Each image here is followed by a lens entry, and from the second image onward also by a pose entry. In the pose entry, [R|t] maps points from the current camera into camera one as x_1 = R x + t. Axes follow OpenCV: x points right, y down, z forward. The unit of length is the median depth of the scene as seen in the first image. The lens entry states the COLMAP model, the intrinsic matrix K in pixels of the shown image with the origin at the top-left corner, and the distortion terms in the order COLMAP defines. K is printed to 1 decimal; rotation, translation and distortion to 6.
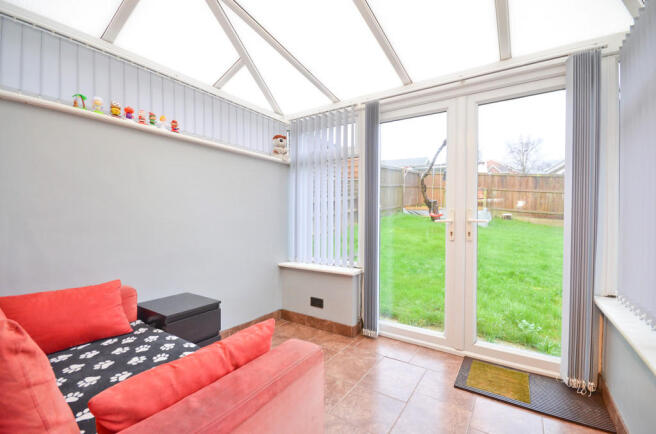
lens RADIAL K [[296.3, 0, 327.6], [0, 296.3, 218.3], [0, 0, 1]] dist [-0.004878, -0.001011]
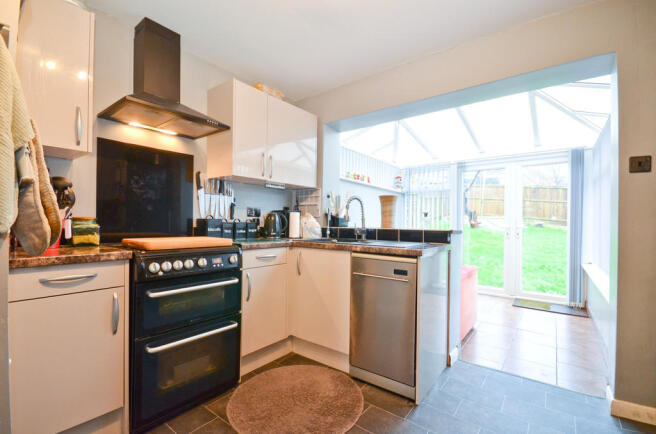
lens RADIAL K [[296.3, 0, 327.3], [0, 296.3, 219.0], [0, 0, 1]] dist [-0.004878, -0.001011]
pose [[0.997121, 0.006912, -0.075507, -0.564769], [-0.008347, 0.999790, -0.018707, 0.000435], [0.075361, 0.019284, 0.996970, -0.933772]]
